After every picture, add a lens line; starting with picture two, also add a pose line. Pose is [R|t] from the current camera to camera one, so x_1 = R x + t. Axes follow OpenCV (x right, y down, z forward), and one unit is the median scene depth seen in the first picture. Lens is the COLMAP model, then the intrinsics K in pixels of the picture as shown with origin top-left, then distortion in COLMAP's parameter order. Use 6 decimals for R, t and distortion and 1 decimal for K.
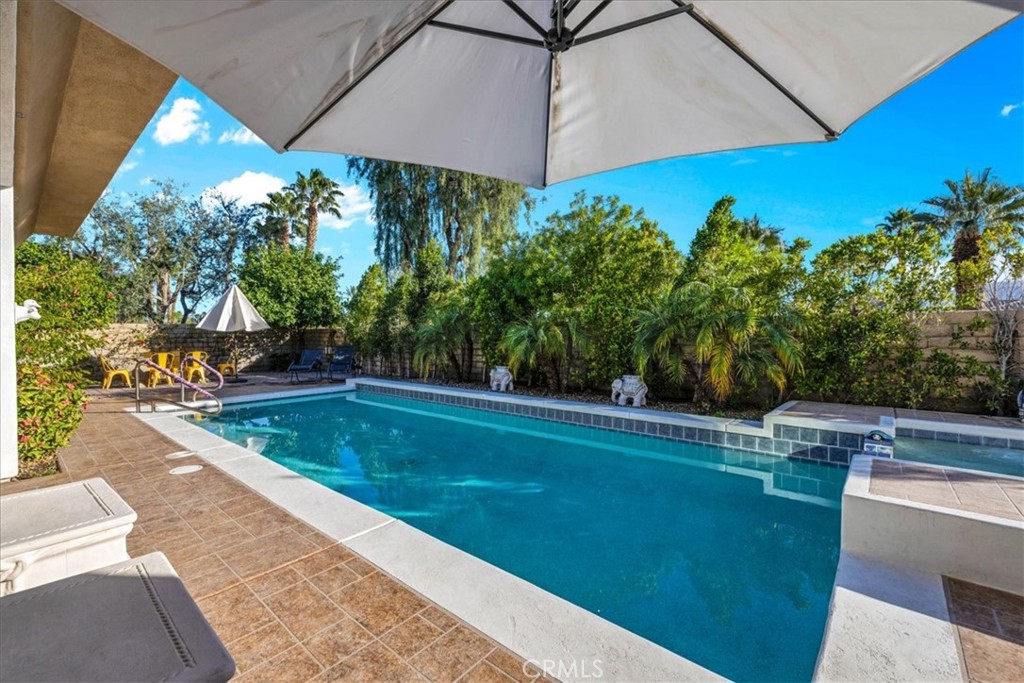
lens RADIAL K [[431.0, 0, 508.6], [0, 431.0, 337.4], [0, 0, 1]] dist [0.001693, -0.000032]
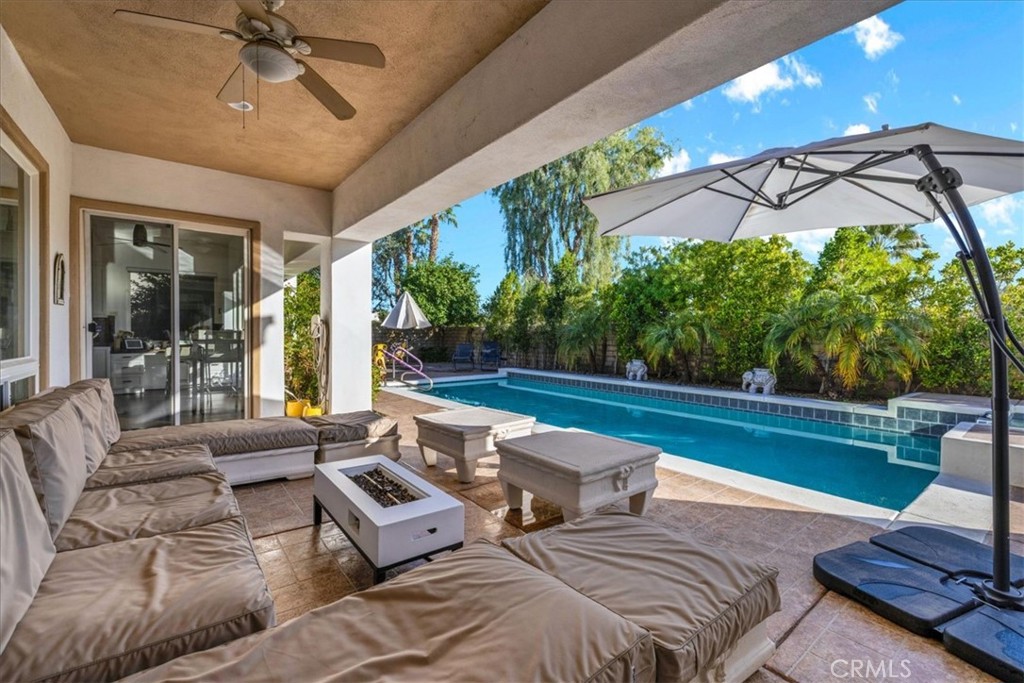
lens RADIAL K [[431.0, 0, 510.6], [0, 431.0, 335.6], [0, 0, 1]] dist [0.001693, -0.000032]
pose [[0.980600, 0.009091, -0.195808, -0.147619], [-0.009002, 0.999959, 0.001343, 0.002593], [0.195812, 0.000446, 0.980641, -0.272811]]
